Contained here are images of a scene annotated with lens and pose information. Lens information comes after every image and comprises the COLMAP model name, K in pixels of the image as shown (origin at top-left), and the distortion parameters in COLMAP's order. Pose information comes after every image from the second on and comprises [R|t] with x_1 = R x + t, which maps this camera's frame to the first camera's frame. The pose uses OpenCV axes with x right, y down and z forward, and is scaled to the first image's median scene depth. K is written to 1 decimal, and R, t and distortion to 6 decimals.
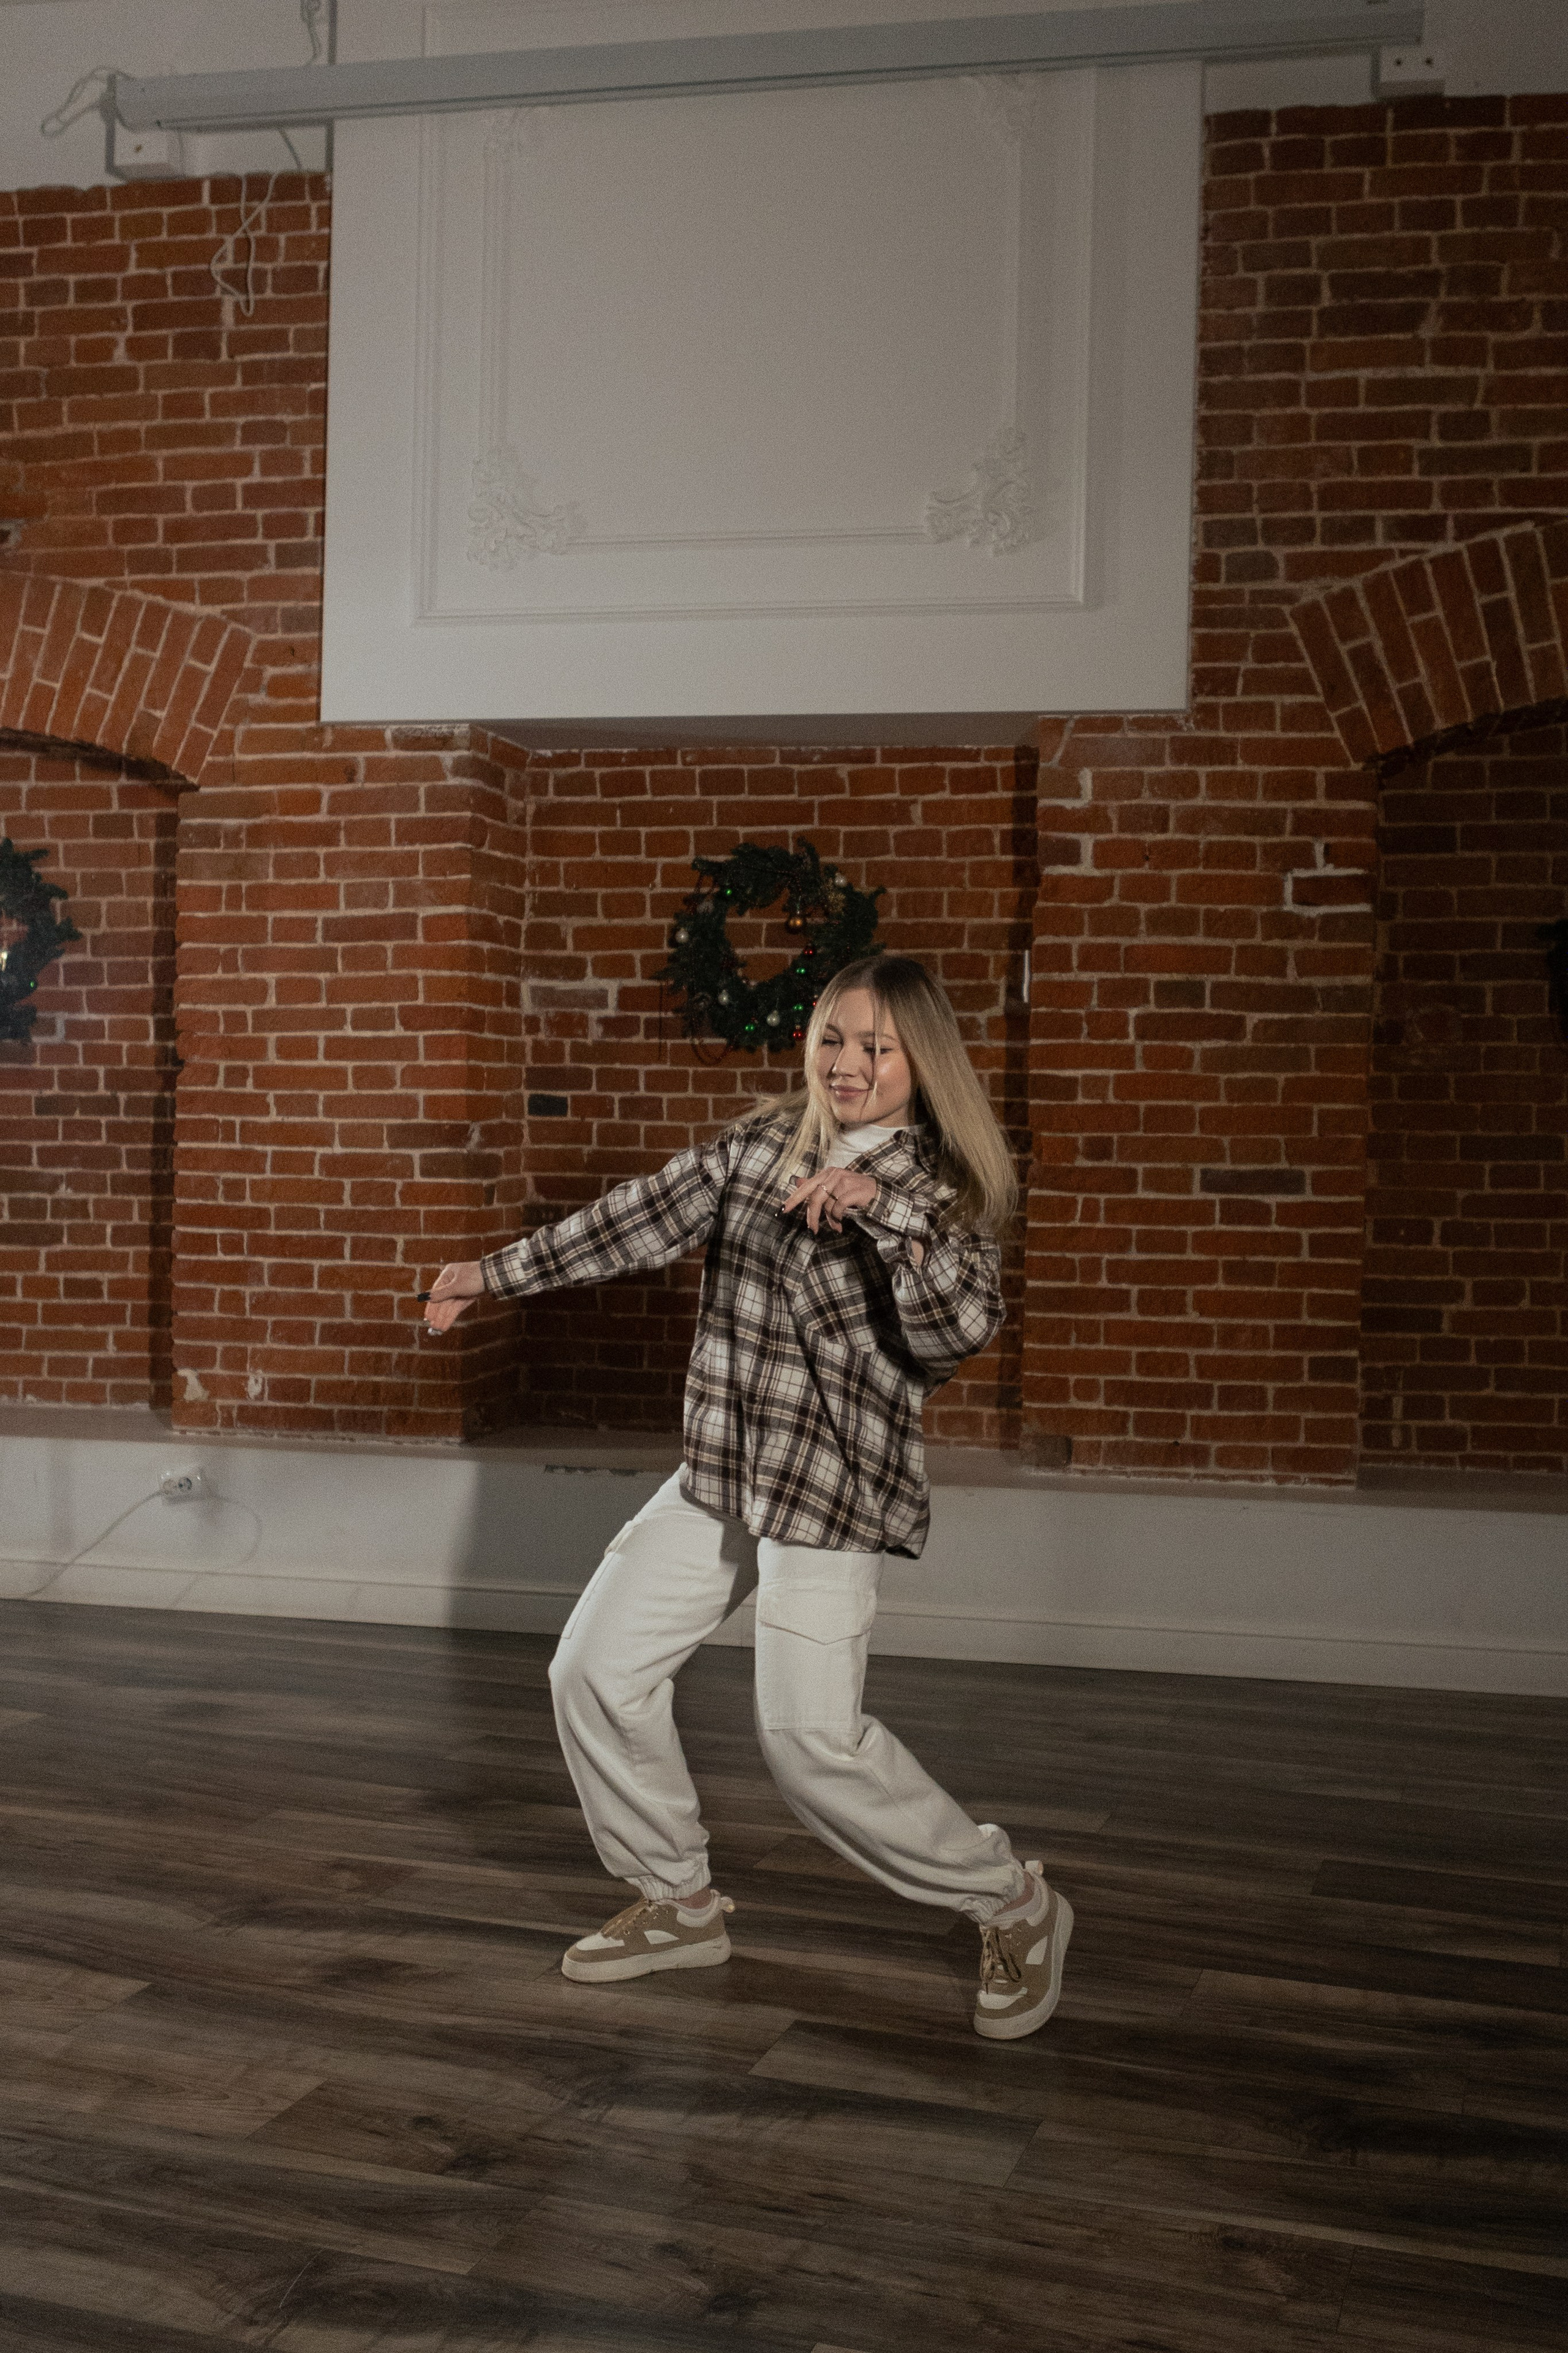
lens RADIAL K [[2245.7, 0, 903.8], [0, 2245.7, 1177.8], [0, 0, 1]] dist [-0.007741, 0.000000]
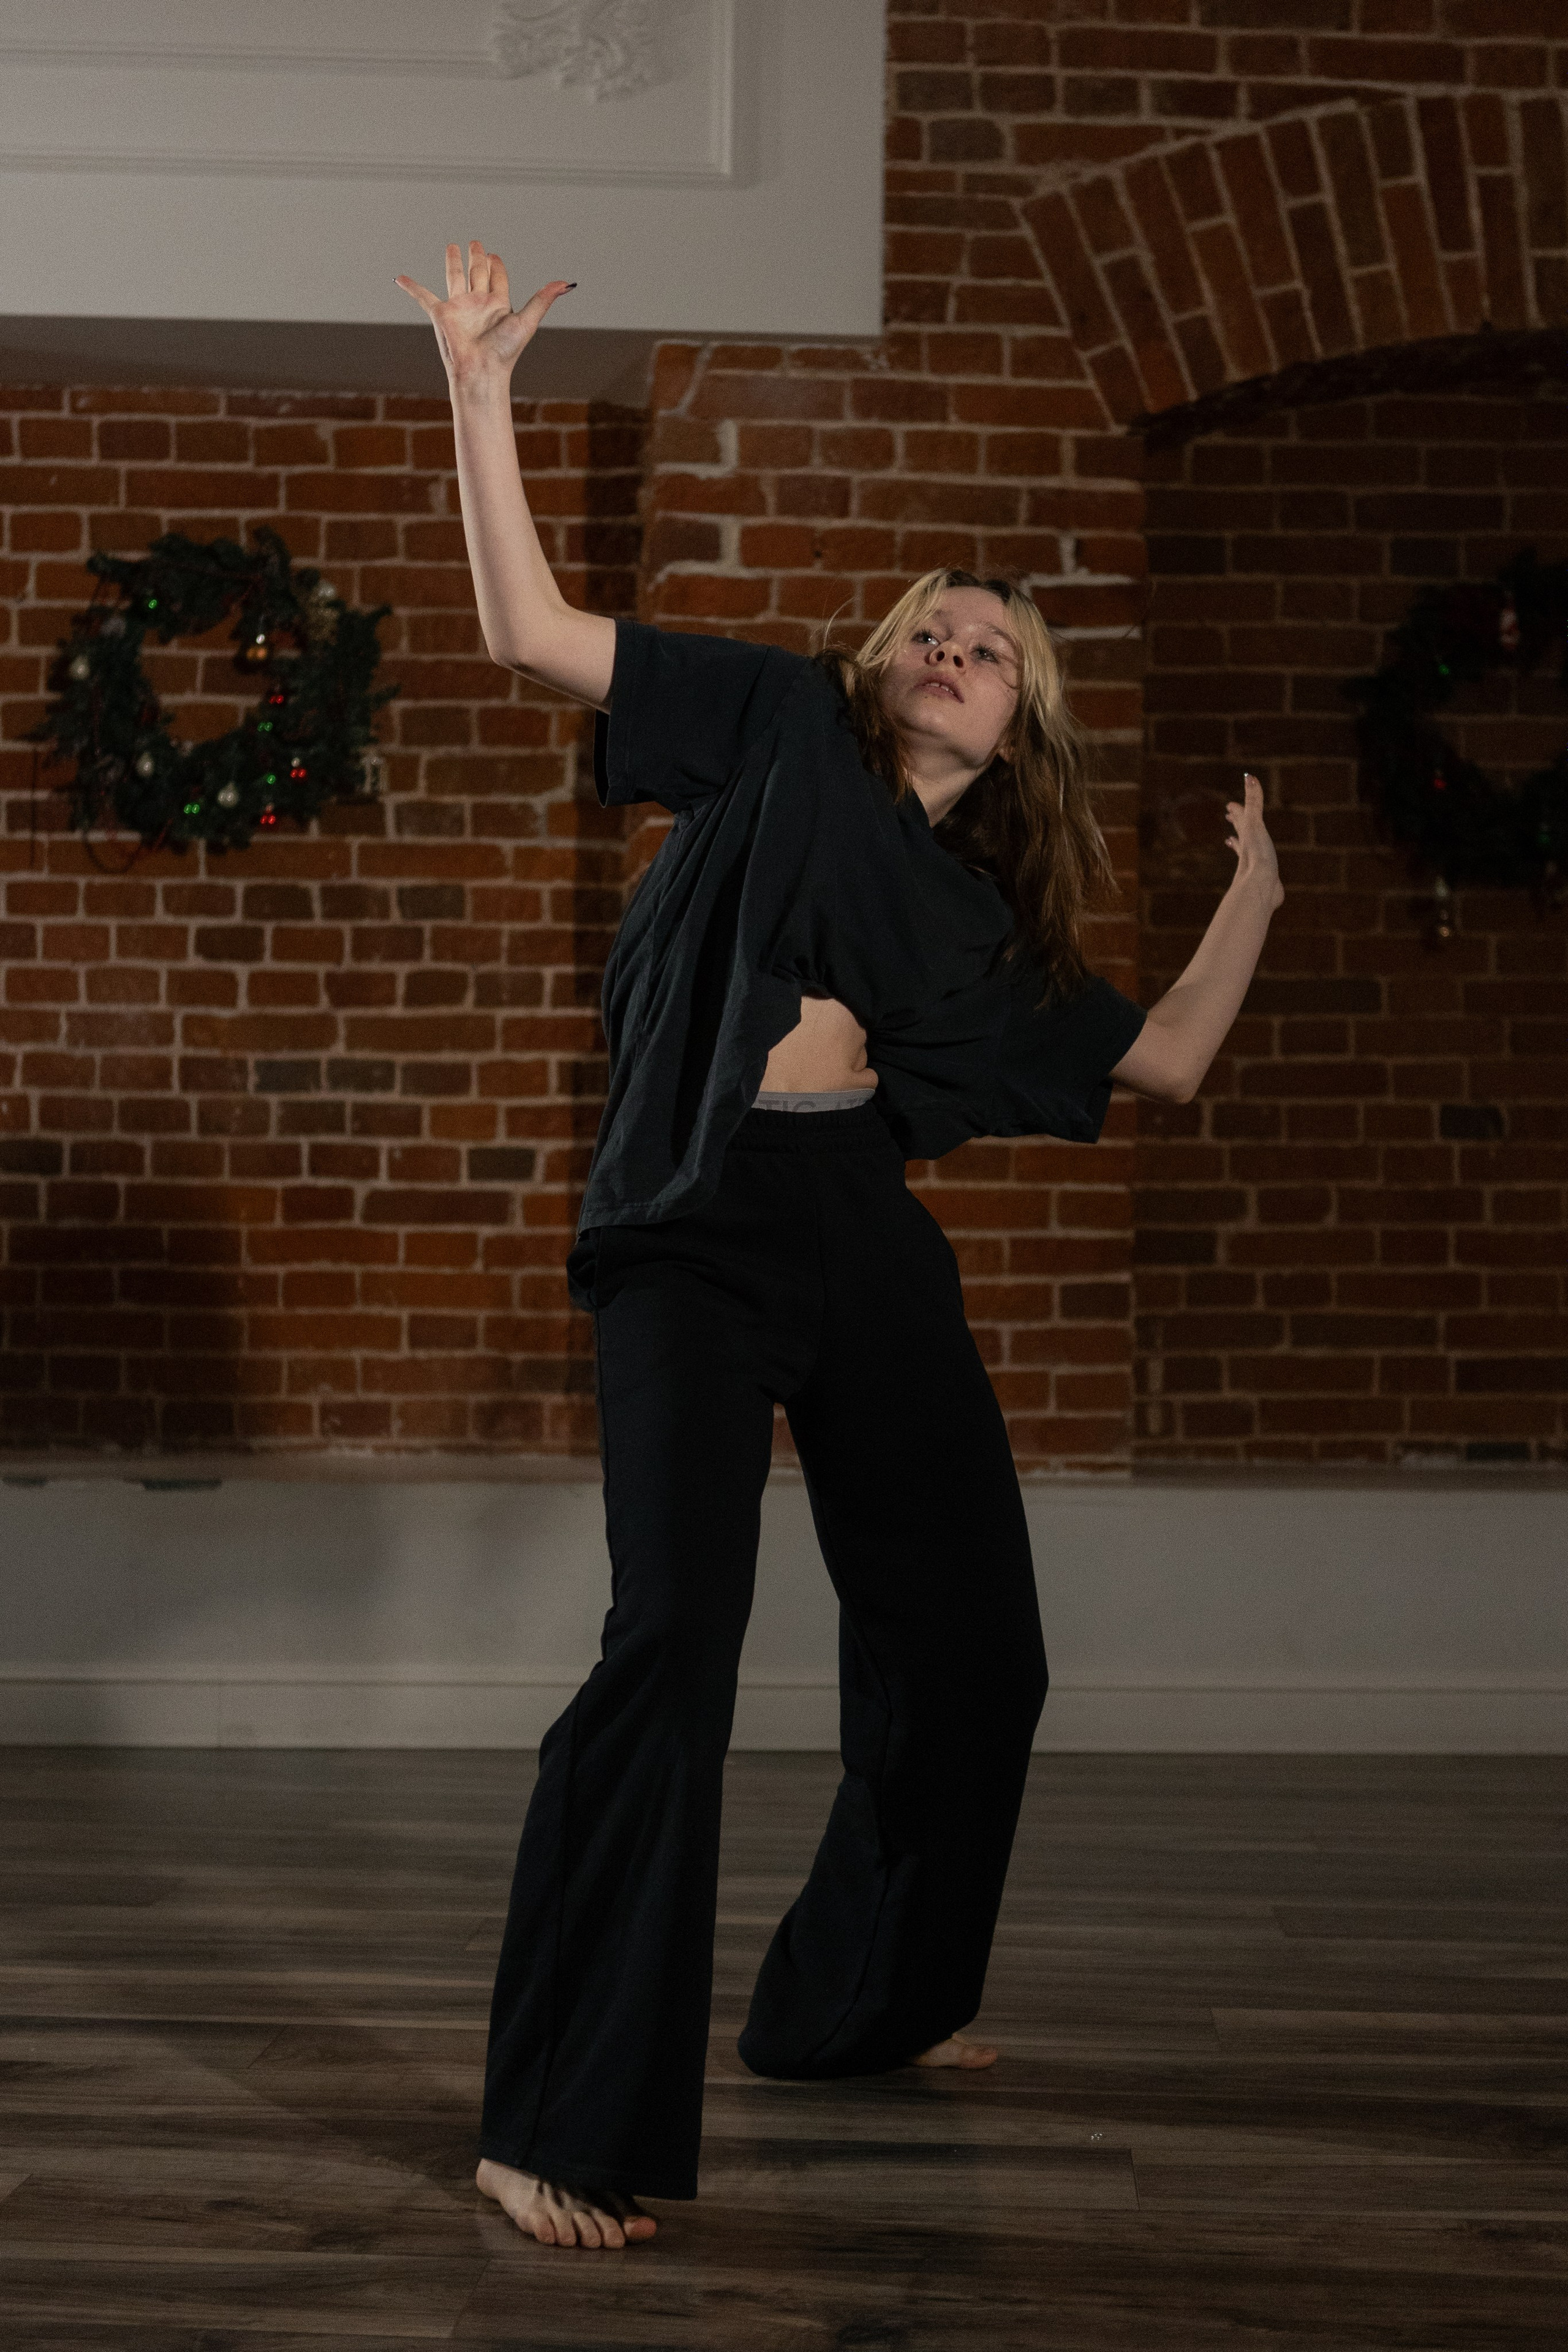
lens RADIAL K [[3464.8, 0, 748.2], [0, 3464.8, 1119.3], [0, 0, 1]] dist [-0.025378, 0.000000]
pose [[0.973341, 0.001695, 0.229355, -0.141461], [0.011508, 0.998352, -0.056214, 0.080911], [-0.229072, 0.057355, 0.971718, -0.003665]]
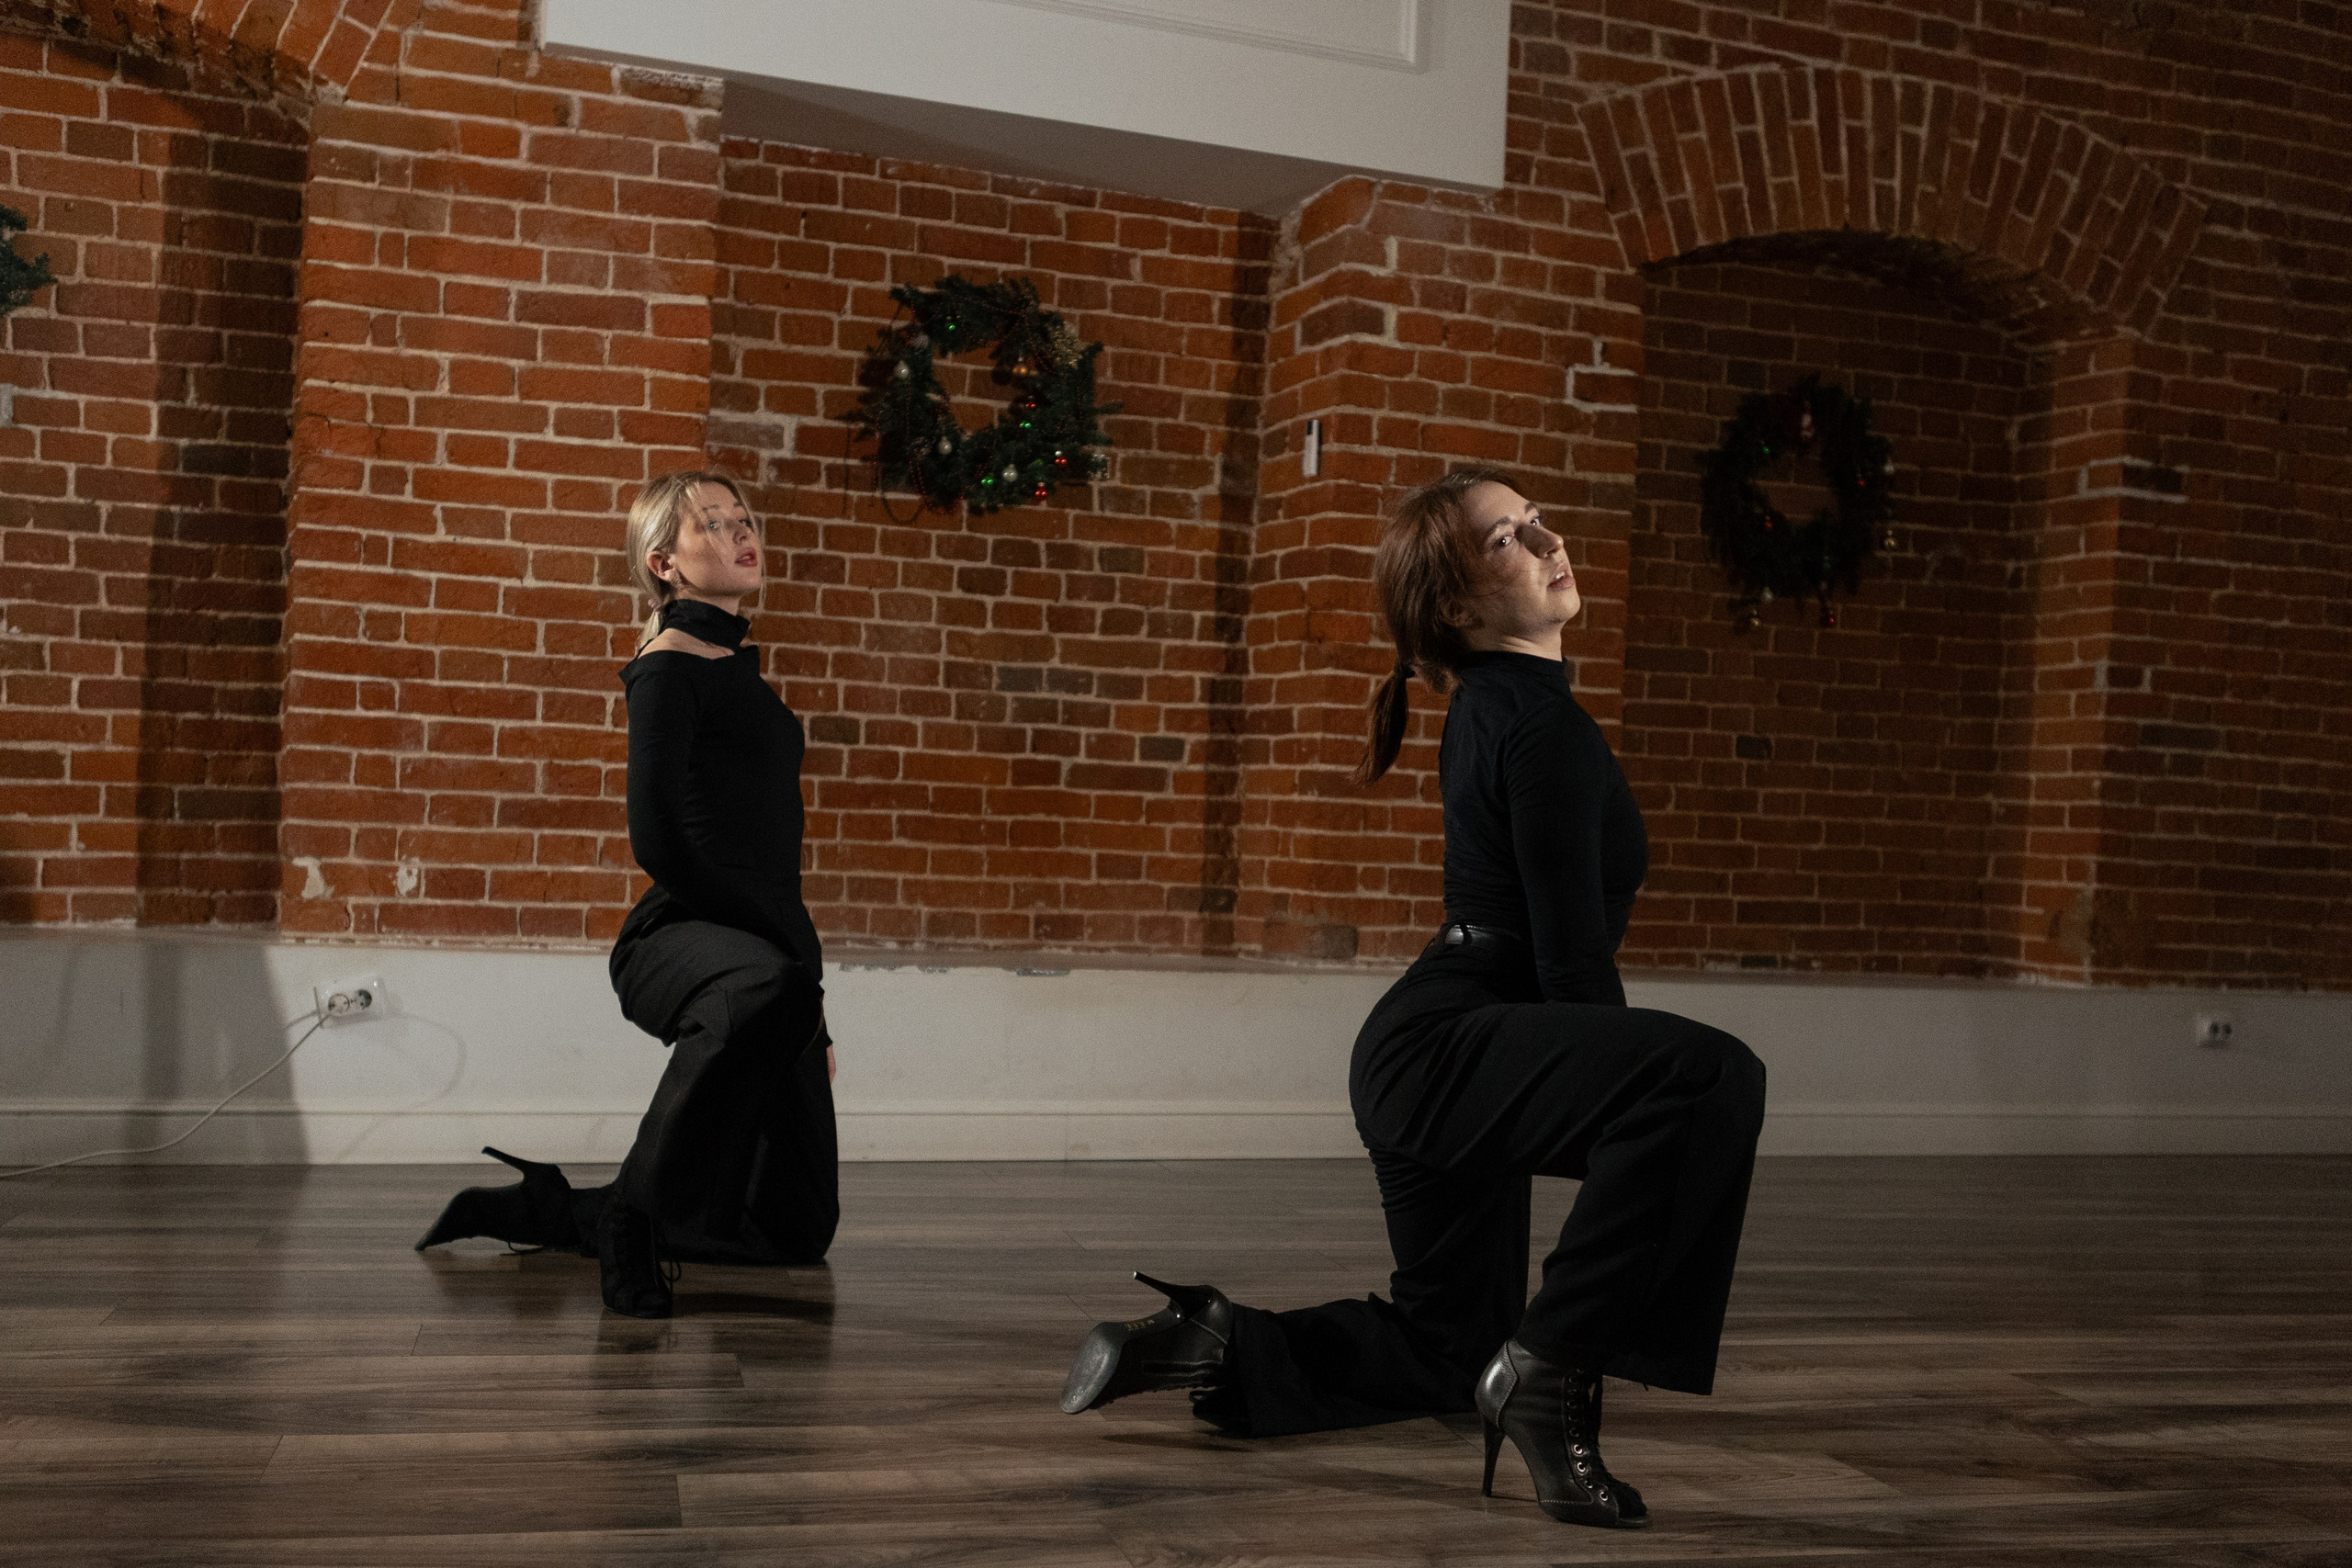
lens RADIAL K [[2368.3, 0, 1165.5], [0, 2368.3, 856.5], [0, 0, 1]] dist [0.002225, 0.000000]
pose [[0.859188, 0.014862, 0.511444, -0.485332], [-0.014440, 0.999884, -0.004798, 0.085309], [-0.511456, -0.003263, 0.859303, 0.158008]]
